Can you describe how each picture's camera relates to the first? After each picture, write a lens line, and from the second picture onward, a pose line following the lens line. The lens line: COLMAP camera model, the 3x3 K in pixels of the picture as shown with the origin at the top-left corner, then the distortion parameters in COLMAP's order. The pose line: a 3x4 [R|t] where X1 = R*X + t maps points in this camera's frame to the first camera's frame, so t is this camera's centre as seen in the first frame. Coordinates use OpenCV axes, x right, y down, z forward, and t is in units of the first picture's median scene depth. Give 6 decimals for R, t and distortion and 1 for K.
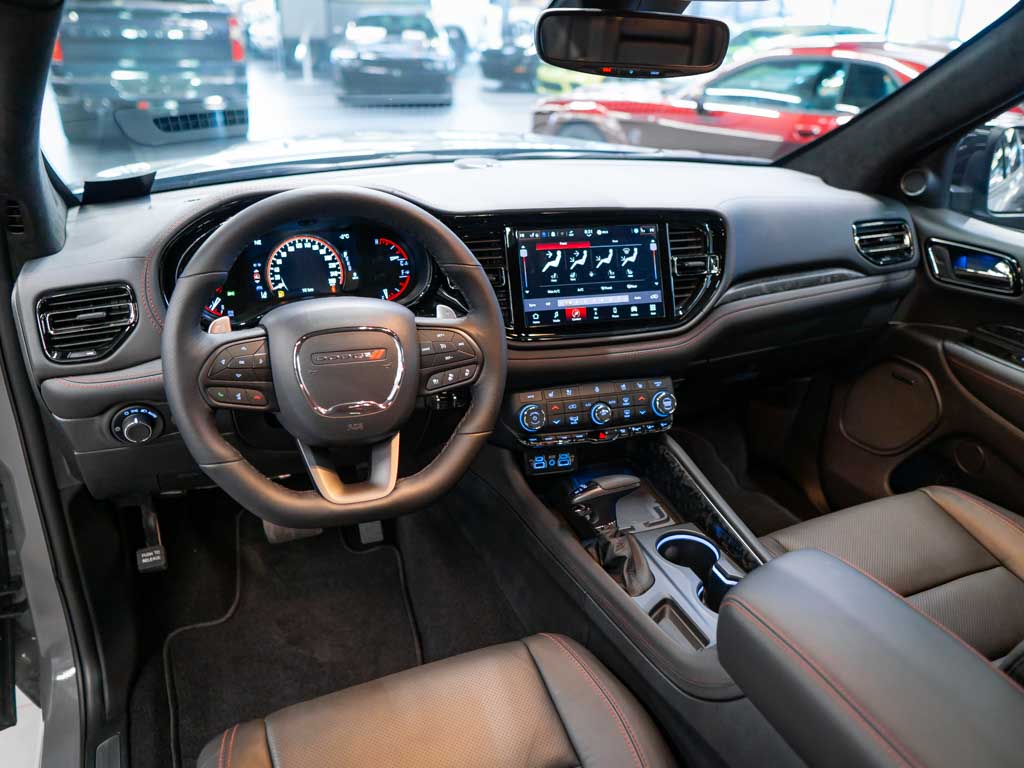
lens RADIAL K [[772.6, 0, 512.0], [0, 772.6, 384.0], [0, 0, 1]] dist [-0.001361, -0.000422]
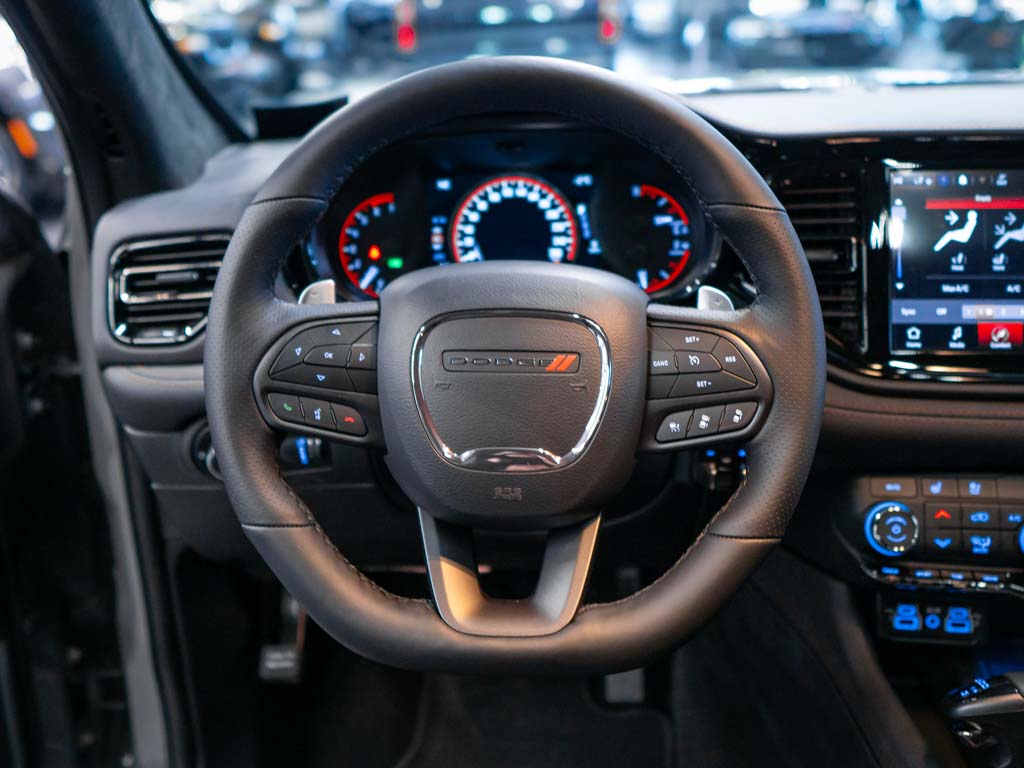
lens RADIAL K [[1045.3, 0, 513.2], [0, 1045.3, 360.1], [0, 0, 1]] dist [-0.009089, 0.018651]
pose [[0.916762, 0.073864, -0.392545, 0.062447], [-0.112574, 0.990695, -0.076491, 0.014958], [0.383242, 0.114315, 0.916547, 0.259281]]
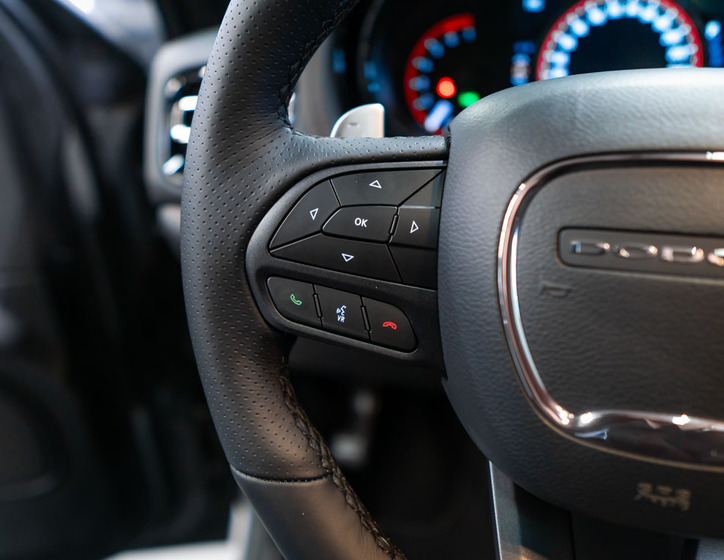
lens RADIAL K [[604.2, 0, 362.0], [0, 604.2, 280.0], [0, 0, 1]] dist [-0.000432, 0.005116]
pose [[0.779522, 0.198716, -0.594019, -0.137021], [-0.166356, 0.979965, 0.109520, -0.024778], [0.603881, 0.013445, 0.796961, 0.594964]]
